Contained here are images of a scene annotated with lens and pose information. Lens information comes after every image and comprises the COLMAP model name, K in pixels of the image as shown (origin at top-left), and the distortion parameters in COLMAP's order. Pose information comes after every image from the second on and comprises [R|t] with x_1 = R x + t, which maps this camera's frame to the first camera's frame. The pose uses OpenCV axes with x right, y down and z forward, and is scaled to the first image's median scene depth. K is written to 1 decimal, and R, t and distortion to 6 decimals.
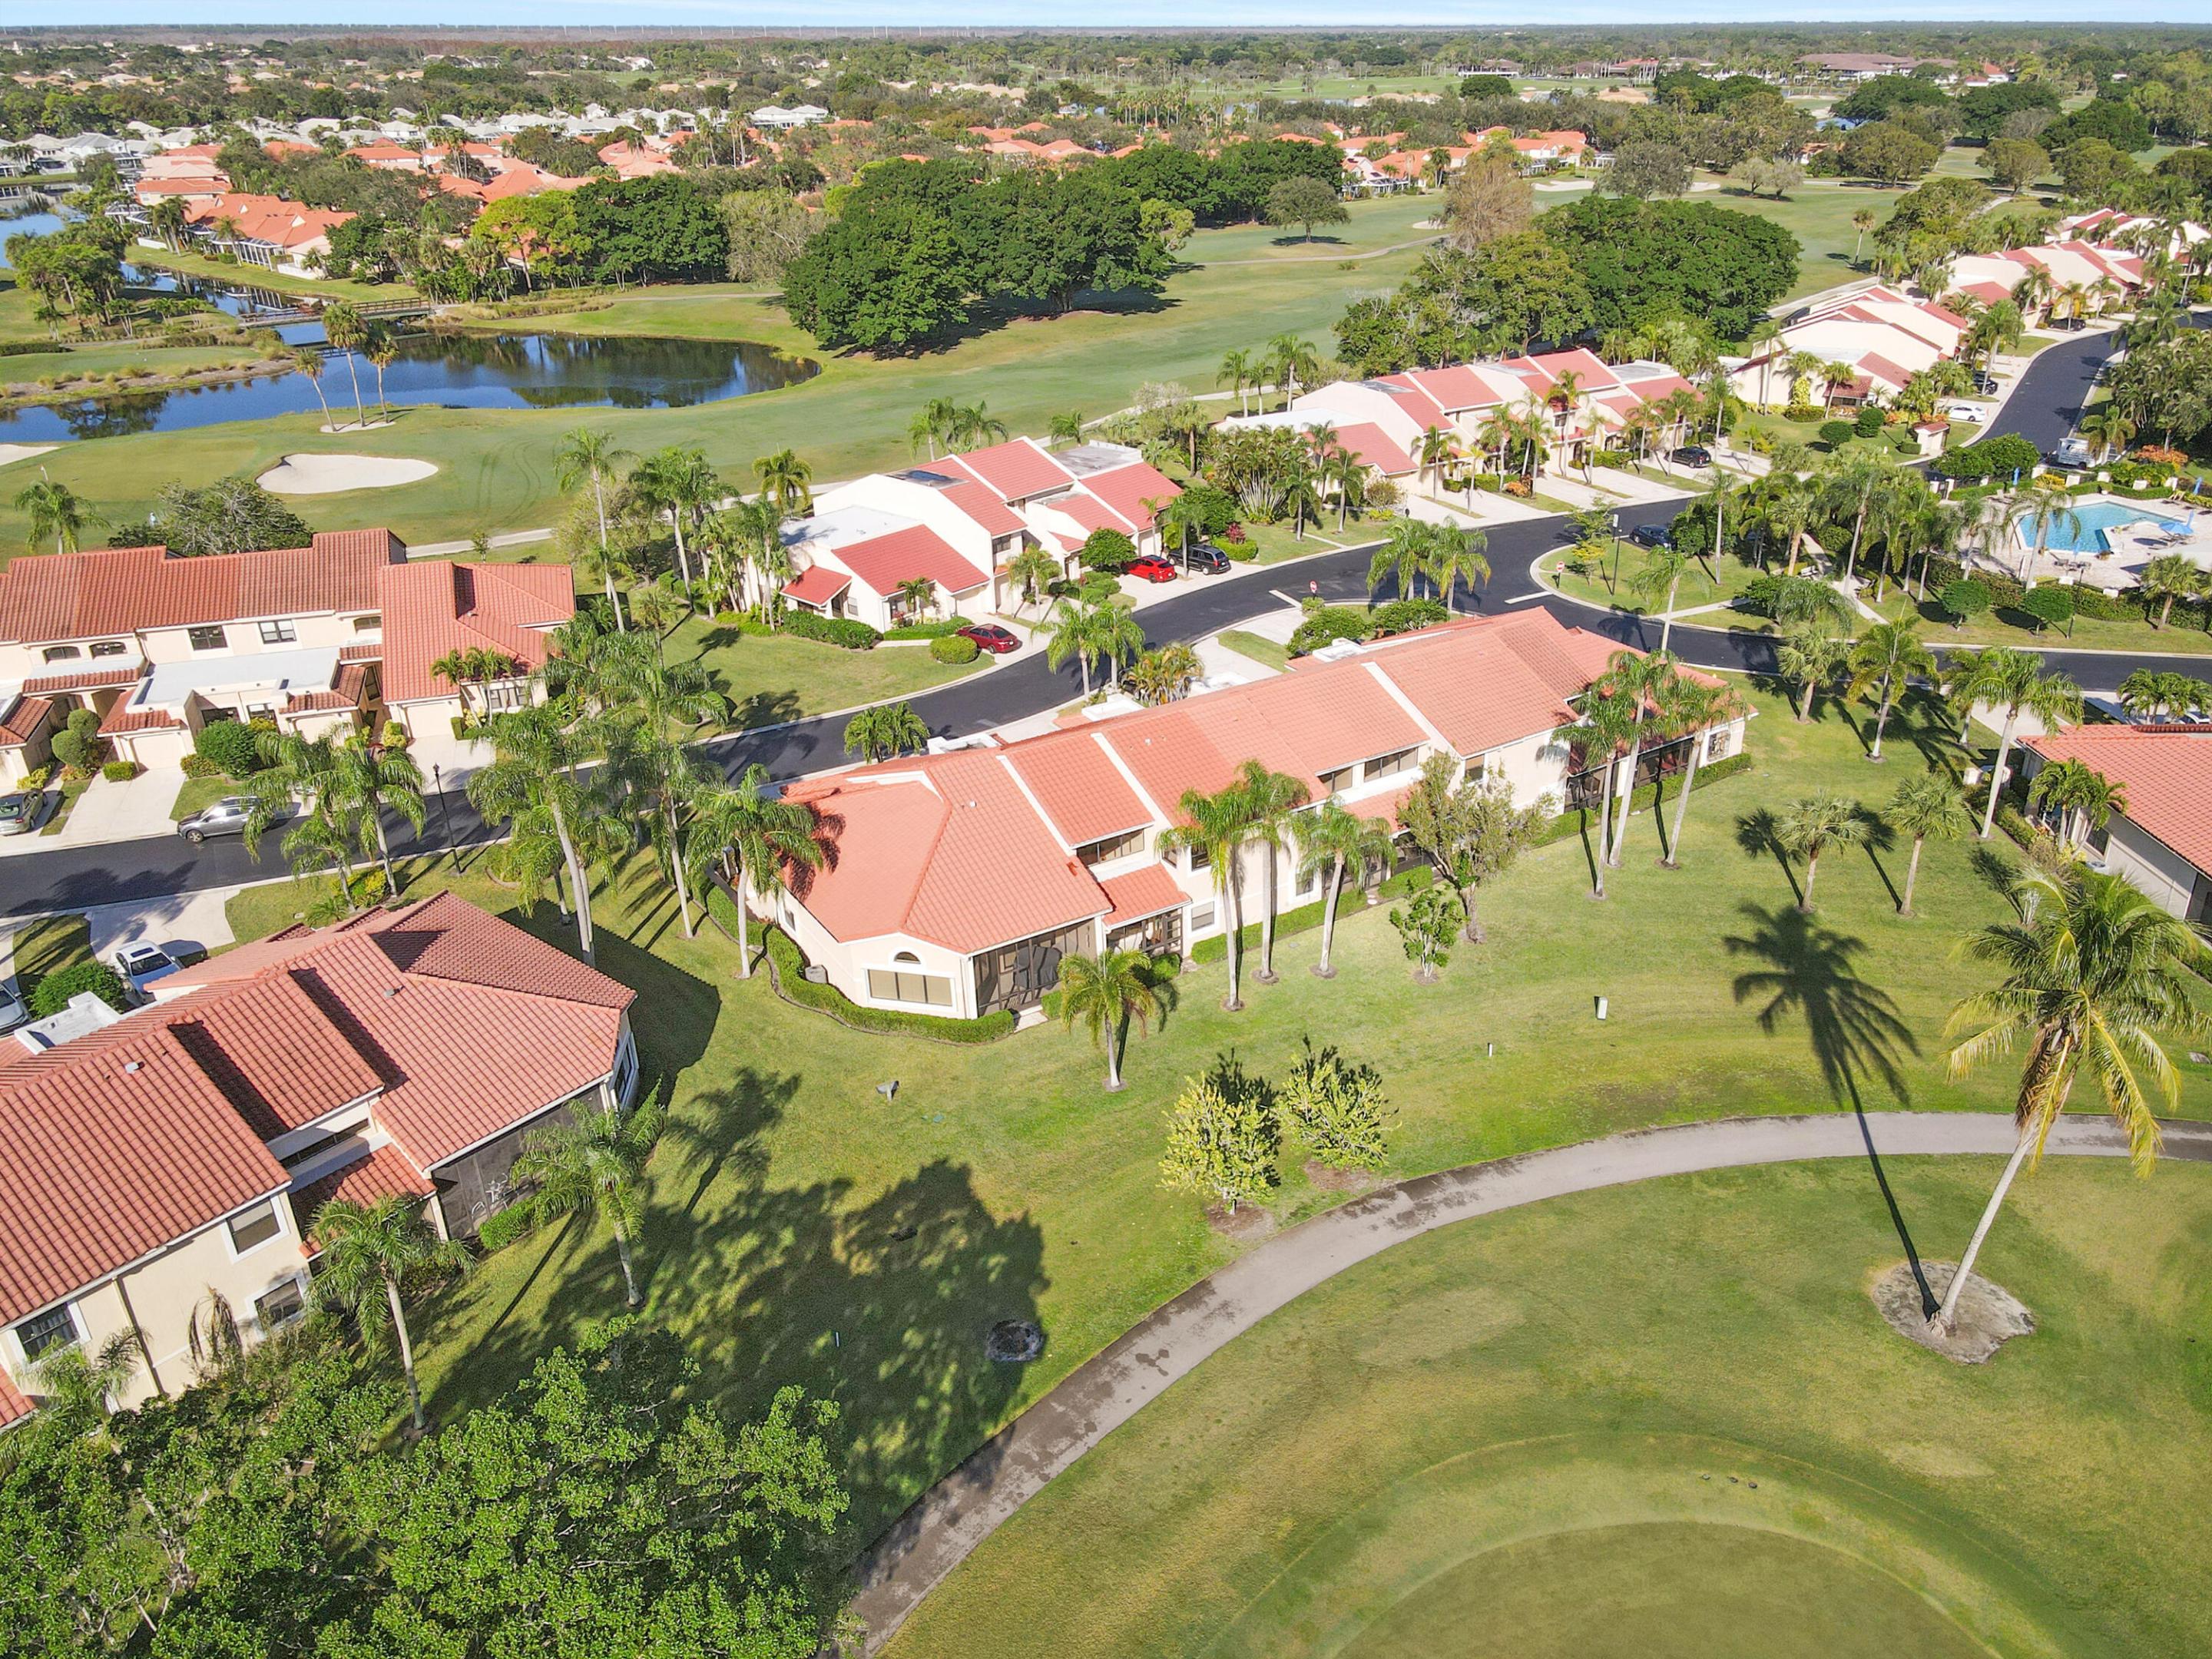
lens RADIAL K [[1638.1, 0, 1131.0], [0, 1638.1, 750.2], [0, 0, 1]] dist [0.005594, 0.004649]
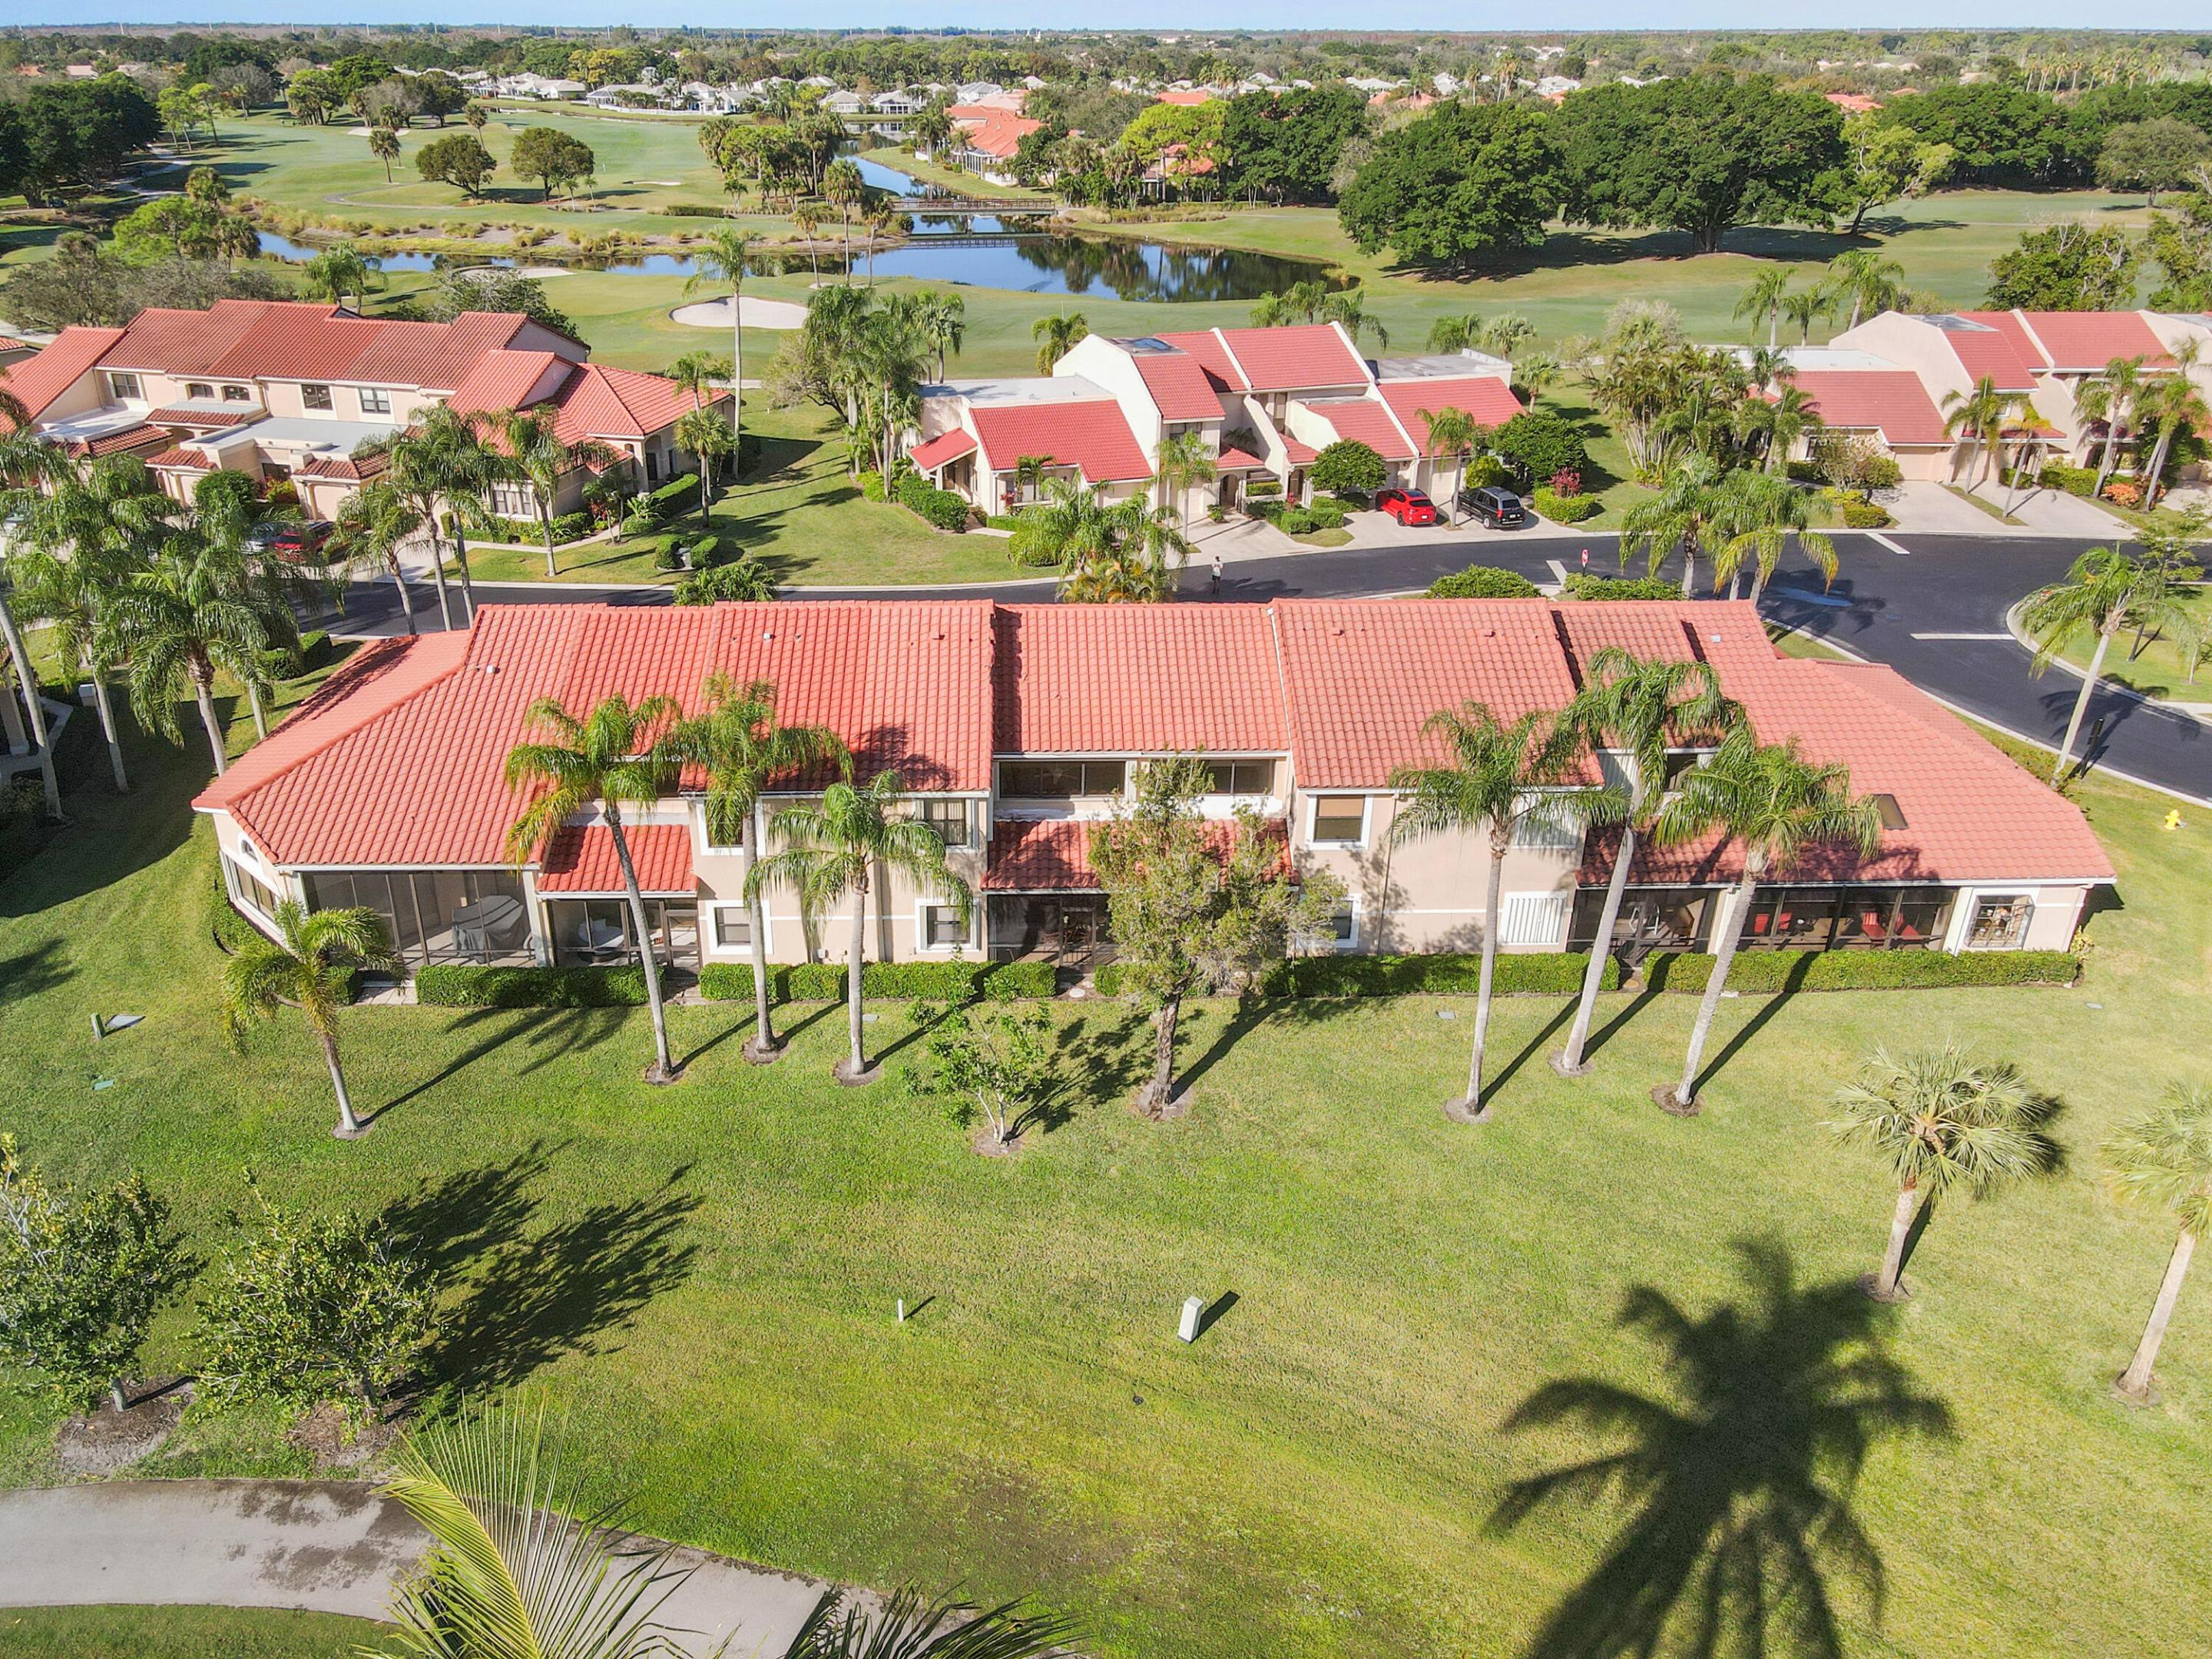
lens RADIAL K [[1596.5, 0, 1048.3], [0, 1596.5, 803.6], [0, 0, 1]] dist [0.016720, 0.002214]
pose [[0.846771, 0.236624, -0.476433, 0.239506], [-0.218936, 0.971271, 0.093271, -0.014183], [0.484816, 0.025329, 0.874250, 0.303695]]
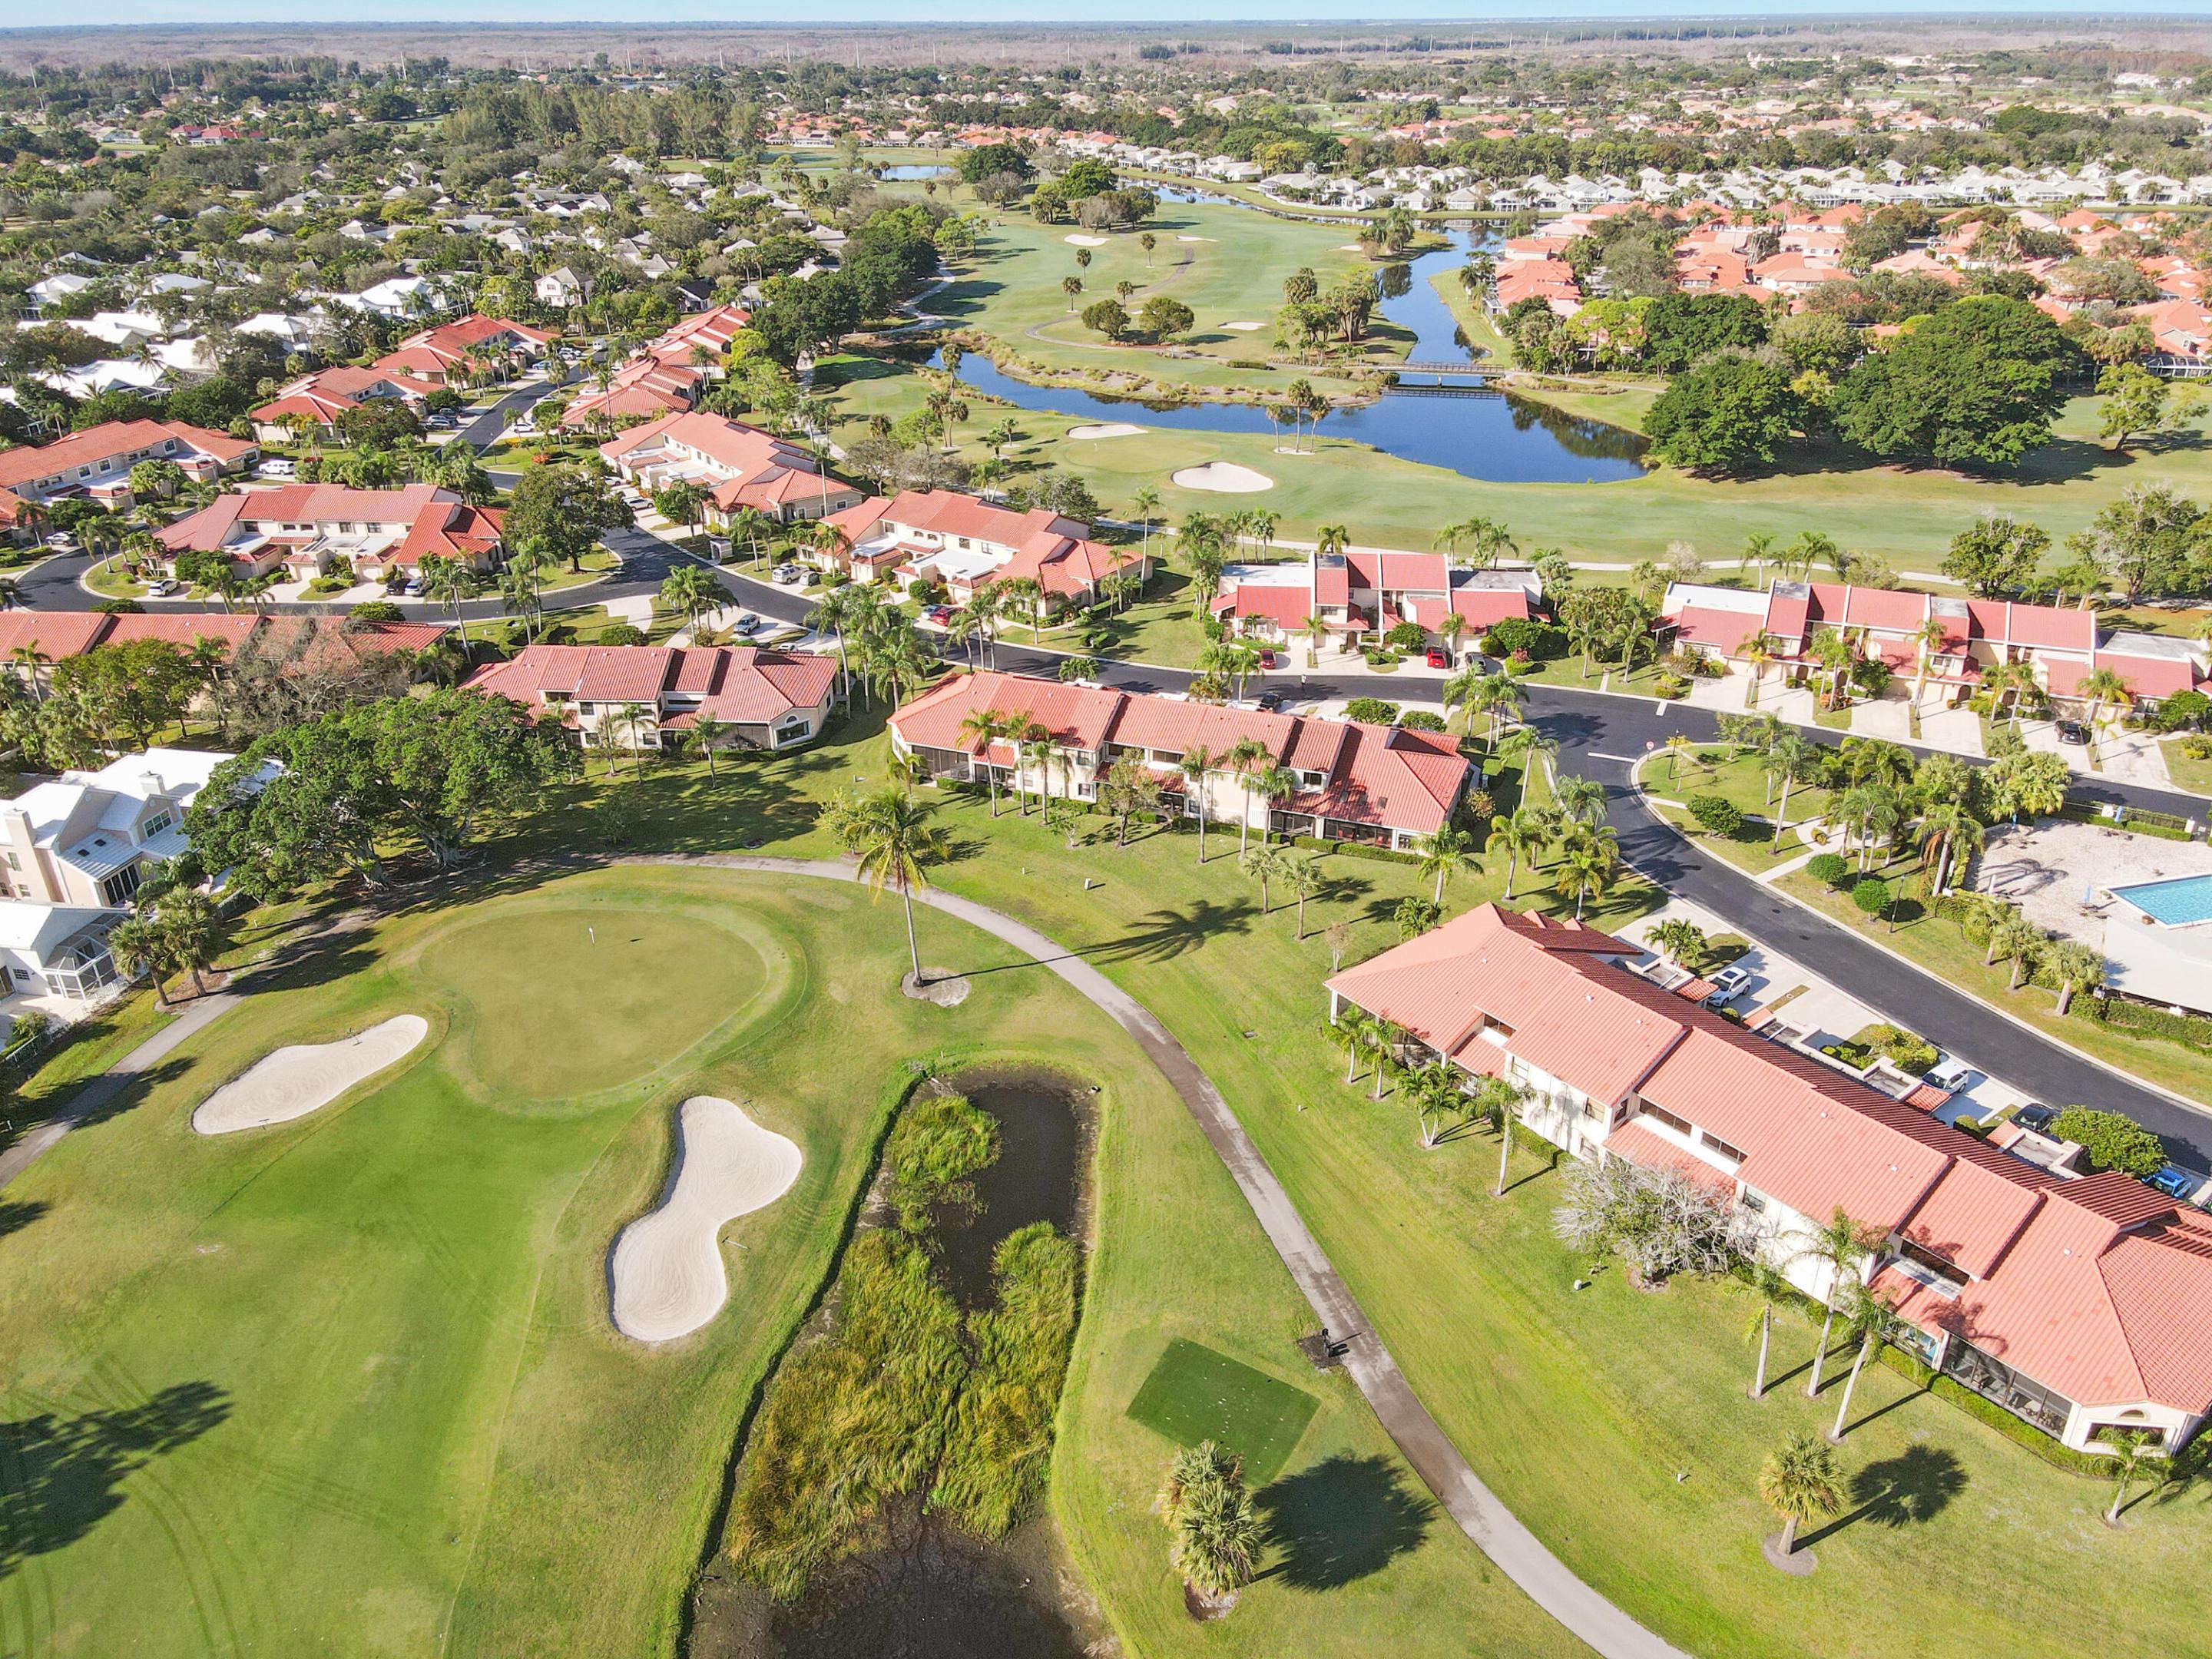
lens RADIAL K [[1551.7, 0, 1111.4], [0, 1551.7, 749.2], [0, 0, 1]] dist [0.001556, 0.027570]
pose [[0.592197, 0.335173, -0.732777, 0.871062], [-0.323240, 0.931823, 0.164989, -0.166257], [0.738119, 0.139157, 0.660164, -0.120643]]
